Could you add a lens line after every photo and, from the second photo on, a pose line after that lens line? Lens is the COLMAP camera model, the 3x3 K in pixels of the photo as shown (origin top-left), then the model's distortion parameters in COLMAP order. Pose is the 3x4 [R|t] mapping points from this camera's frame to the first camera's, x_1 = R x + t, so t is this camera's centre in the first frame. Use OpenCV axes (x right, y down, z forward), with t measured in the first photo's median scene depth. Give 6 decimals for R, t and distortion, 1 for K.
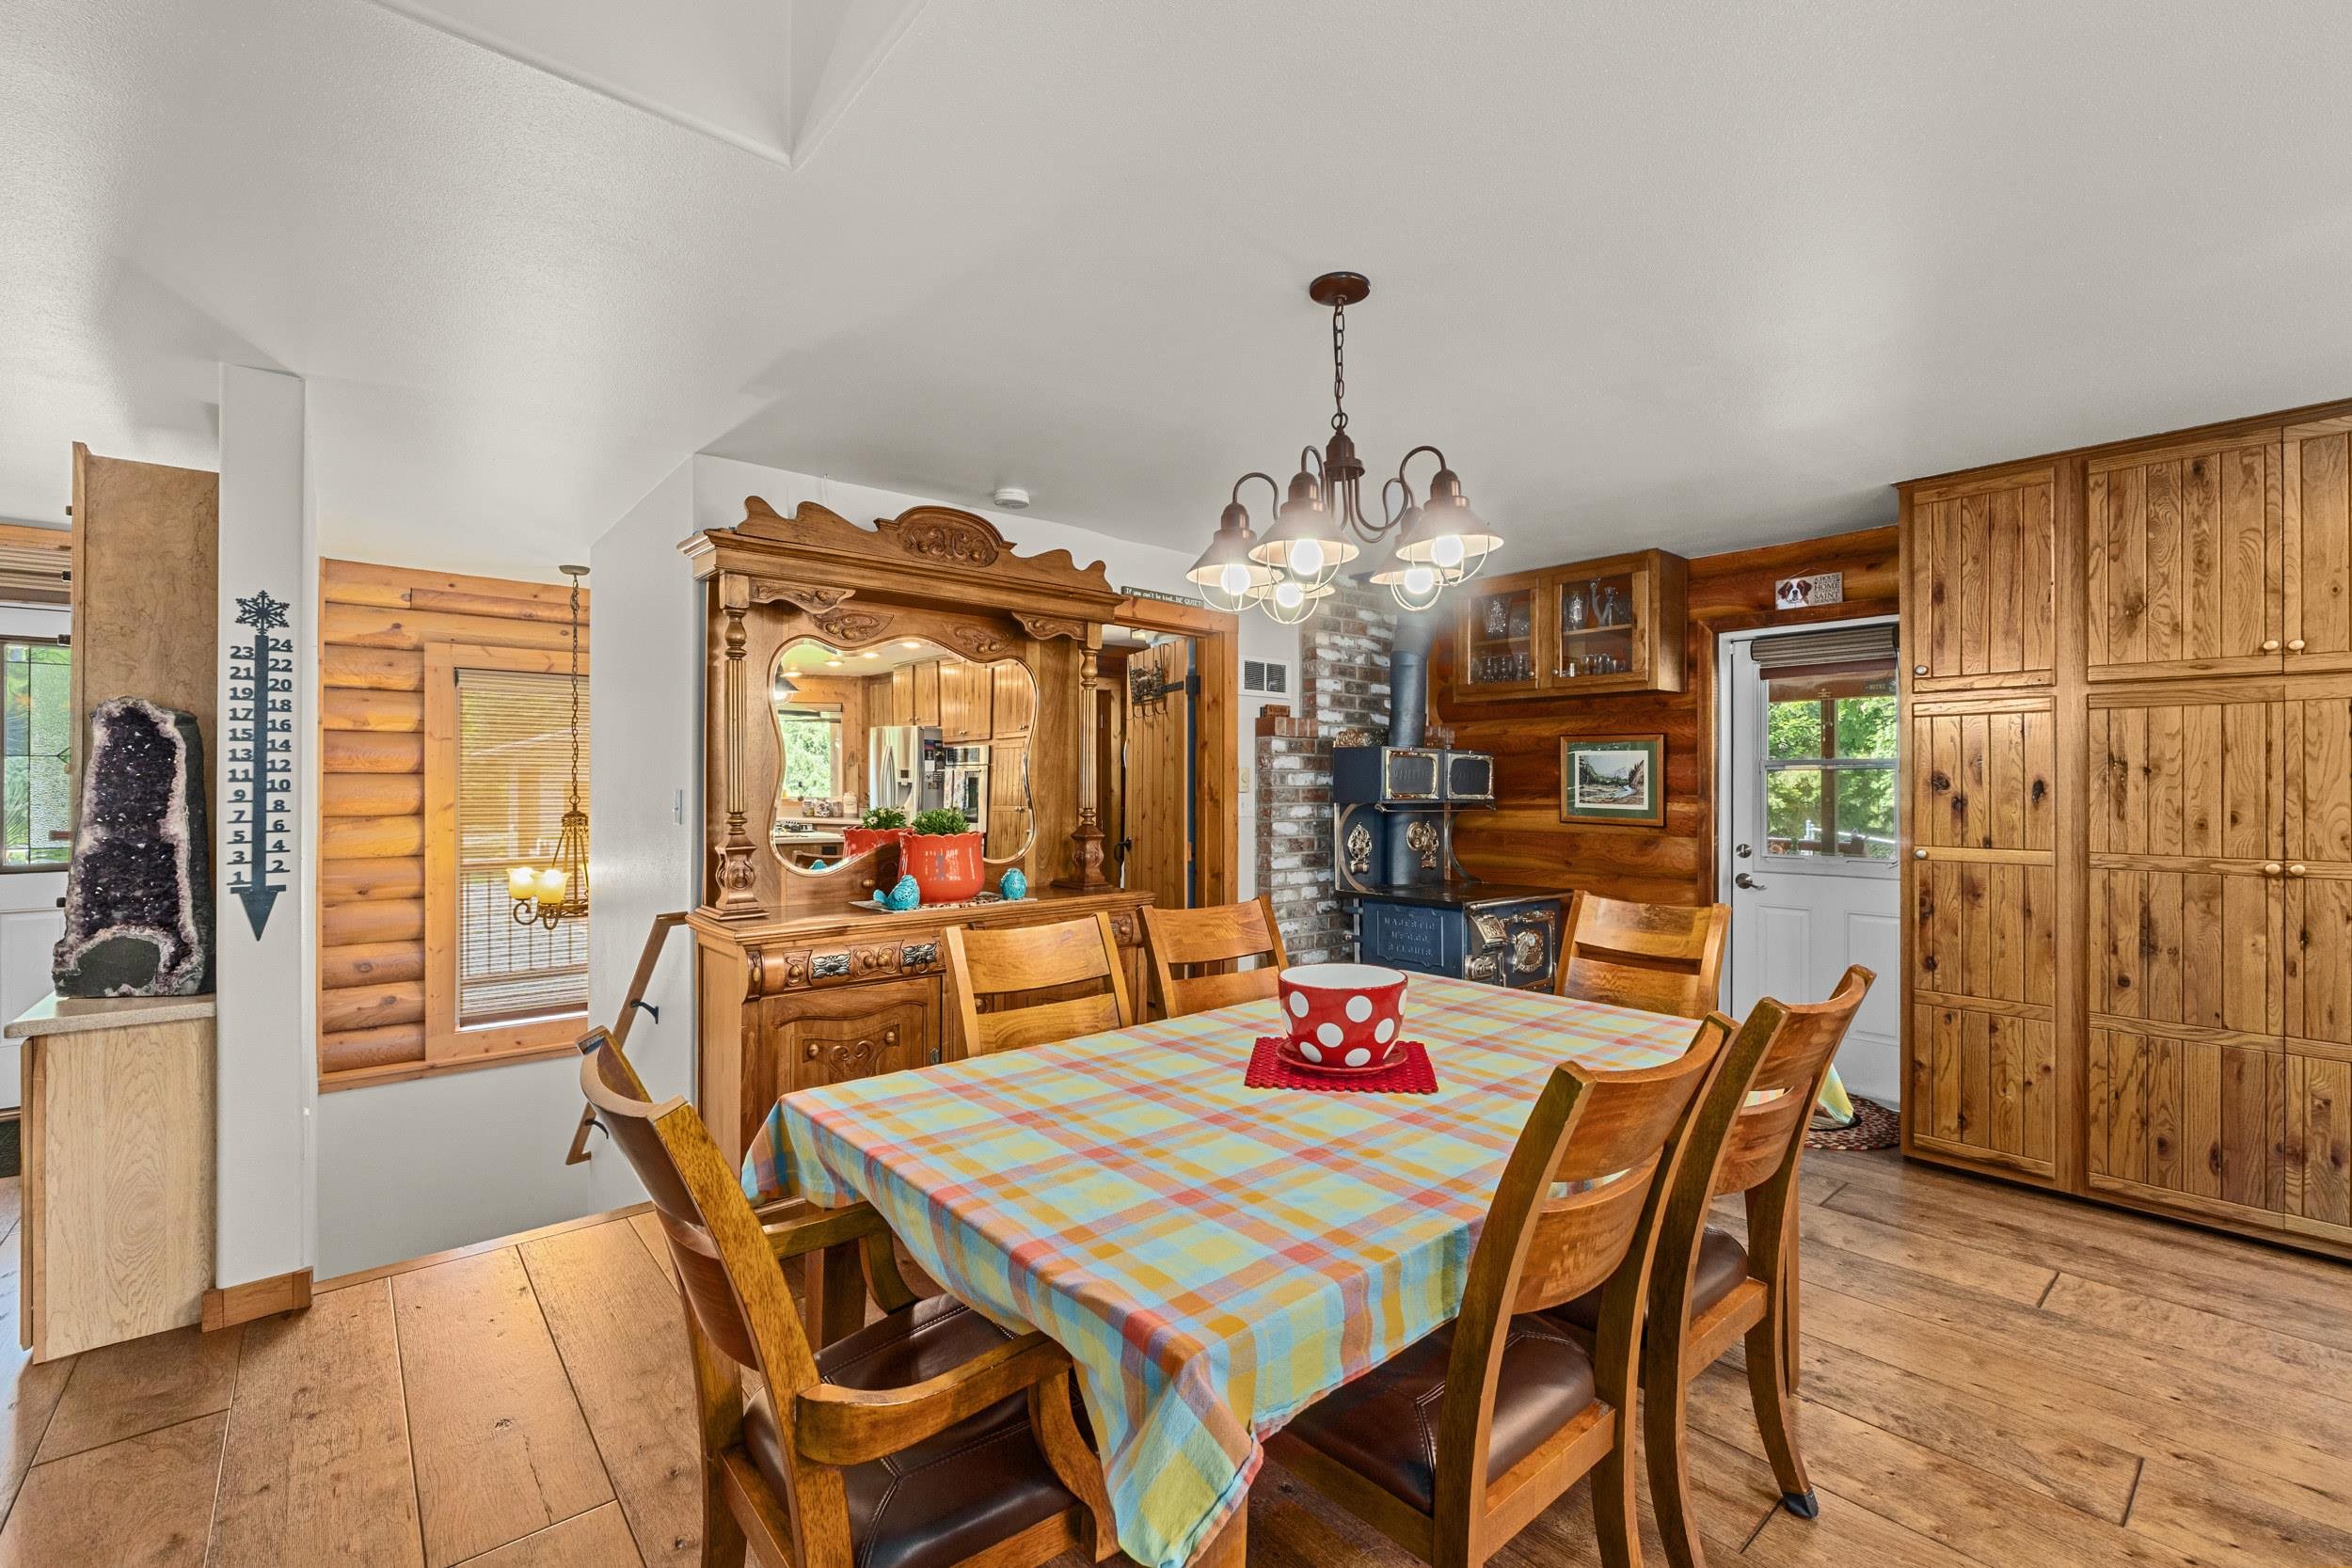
lens RADIAL K [[996.6, 0, 1191.5], [0, 996.6, 785.0], [0, 0, 1]] dist [-0.002037, -0.000271]
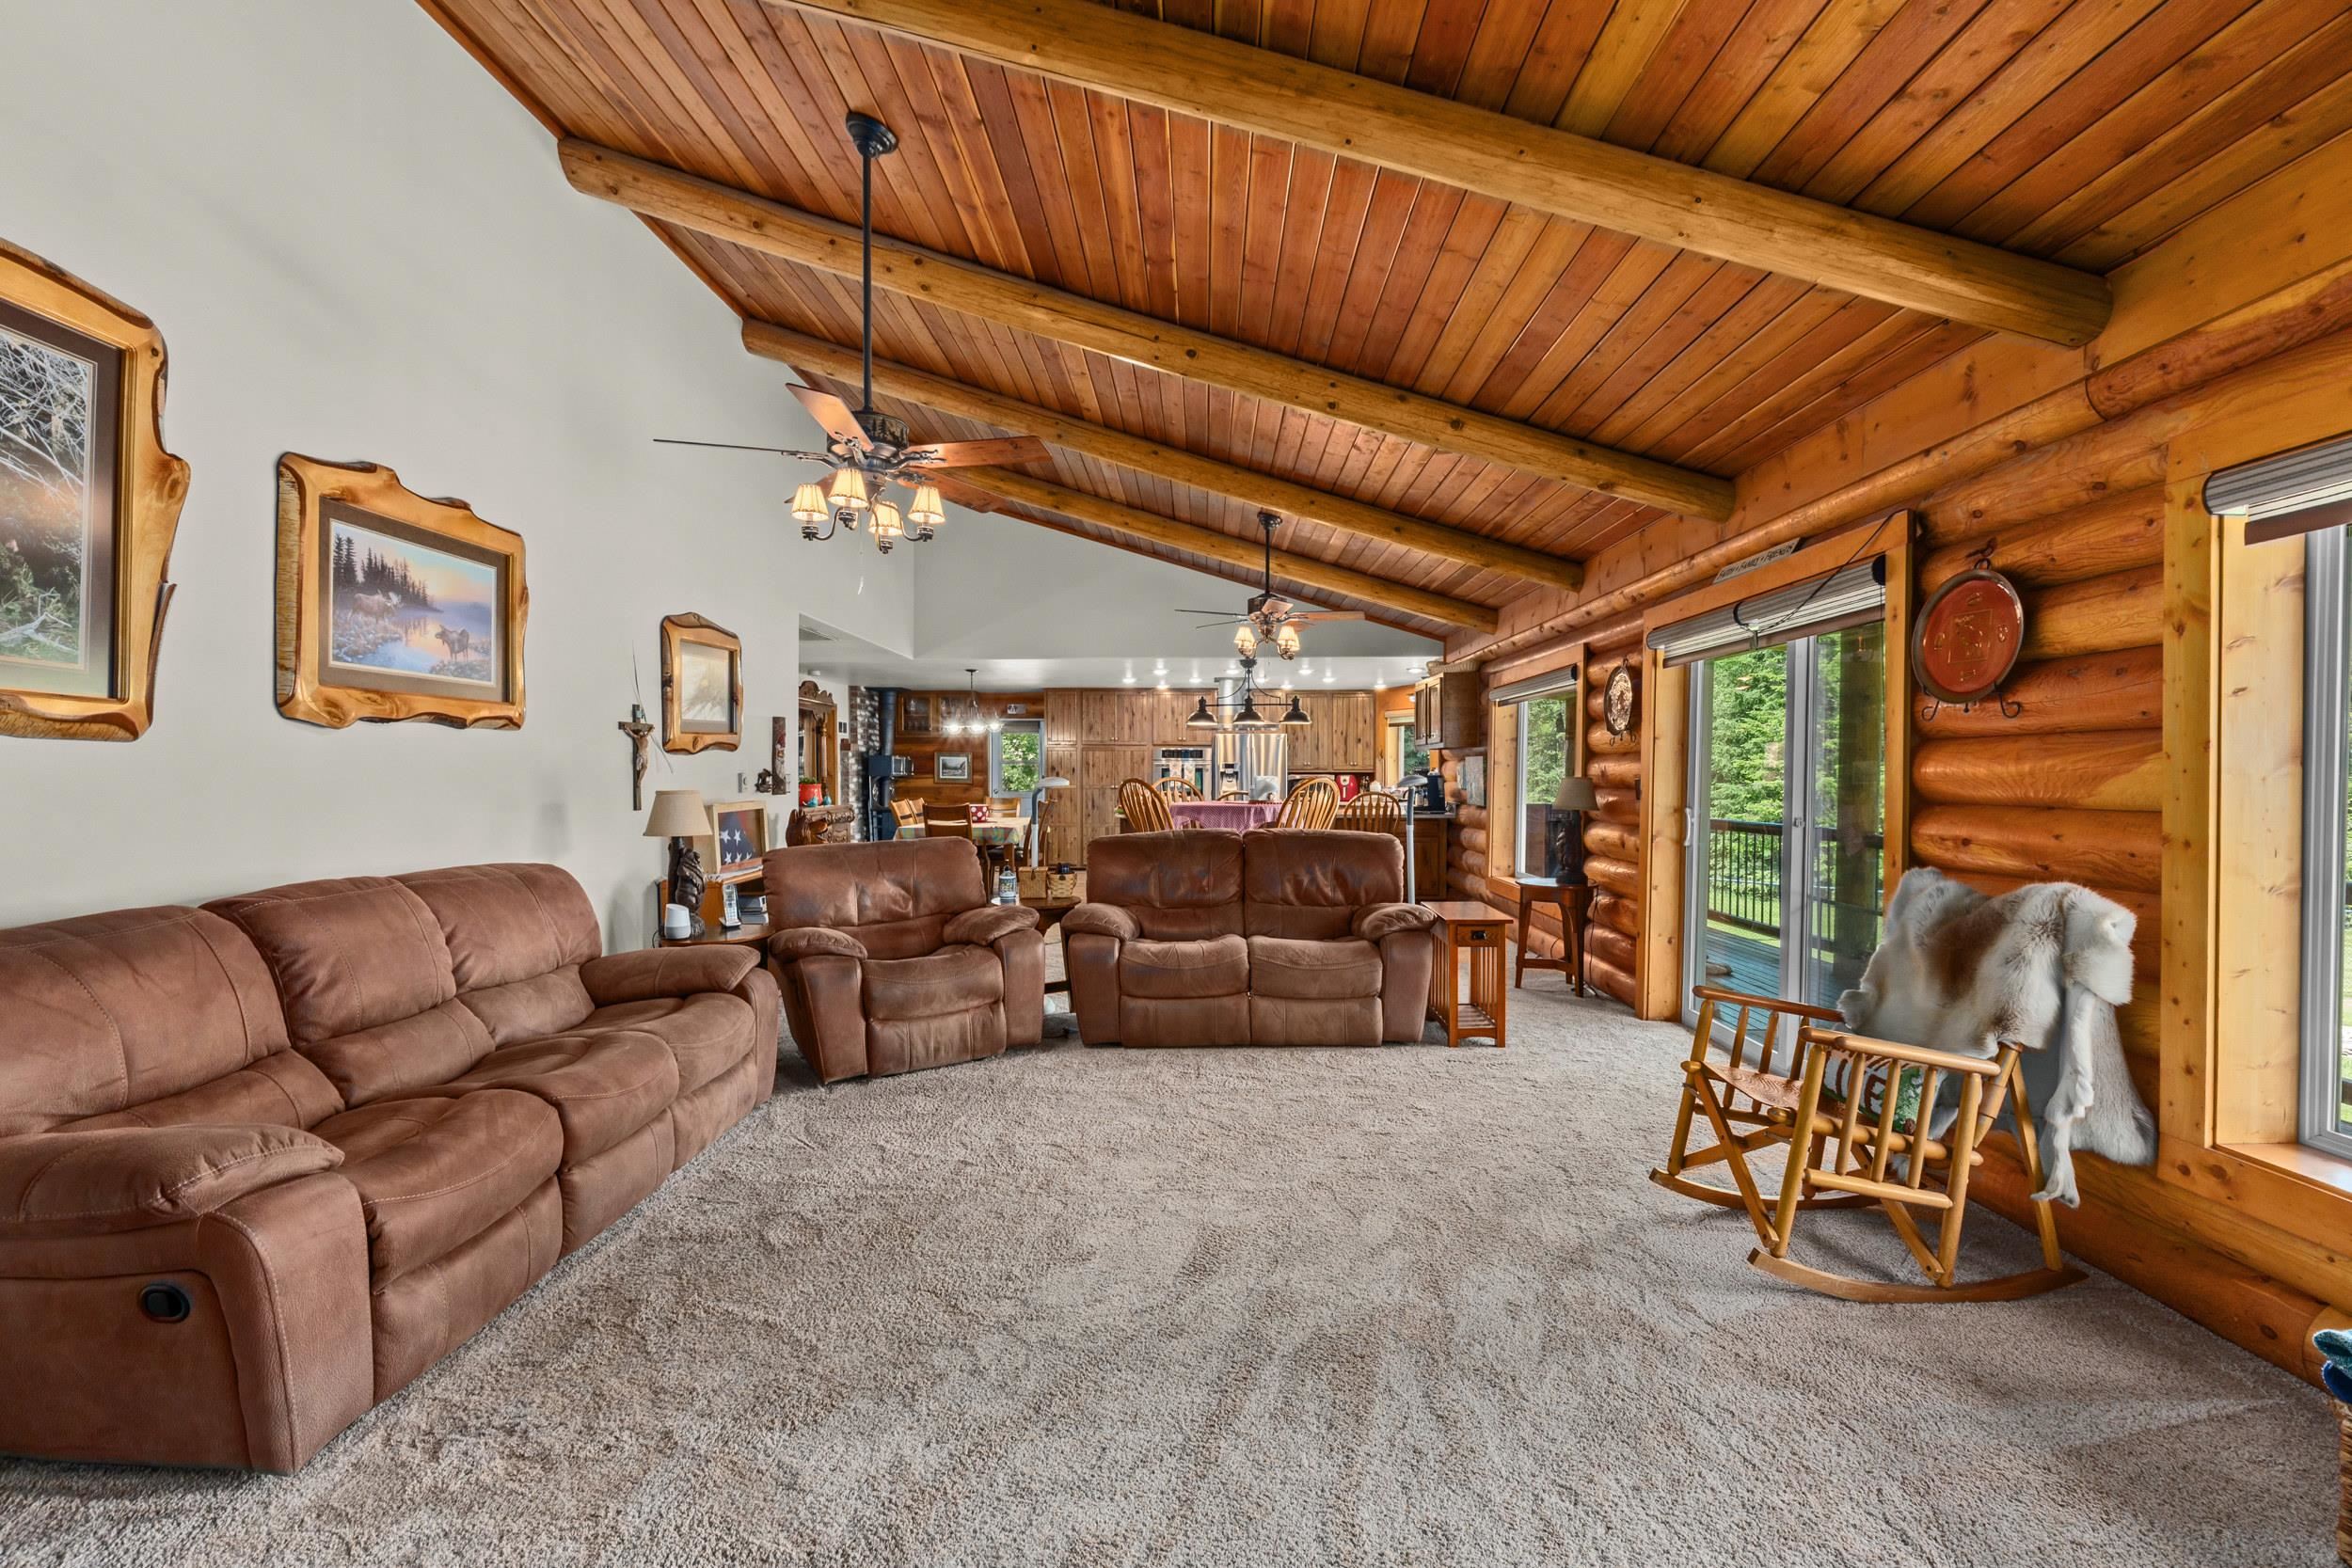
lens RADIAL K [[996.6, 0, 1191.5], [0, 996.6, 785.0], [0, 0, 1]] dist [-0.002037, -0.000271]
pose [[0.663008, -0.010293, 0.748541, -1.283524], [-0.000787, 0.999895, 0.014446, 0.002475], [-0.748612, -0.010167, 0.662931, -1.408374]]
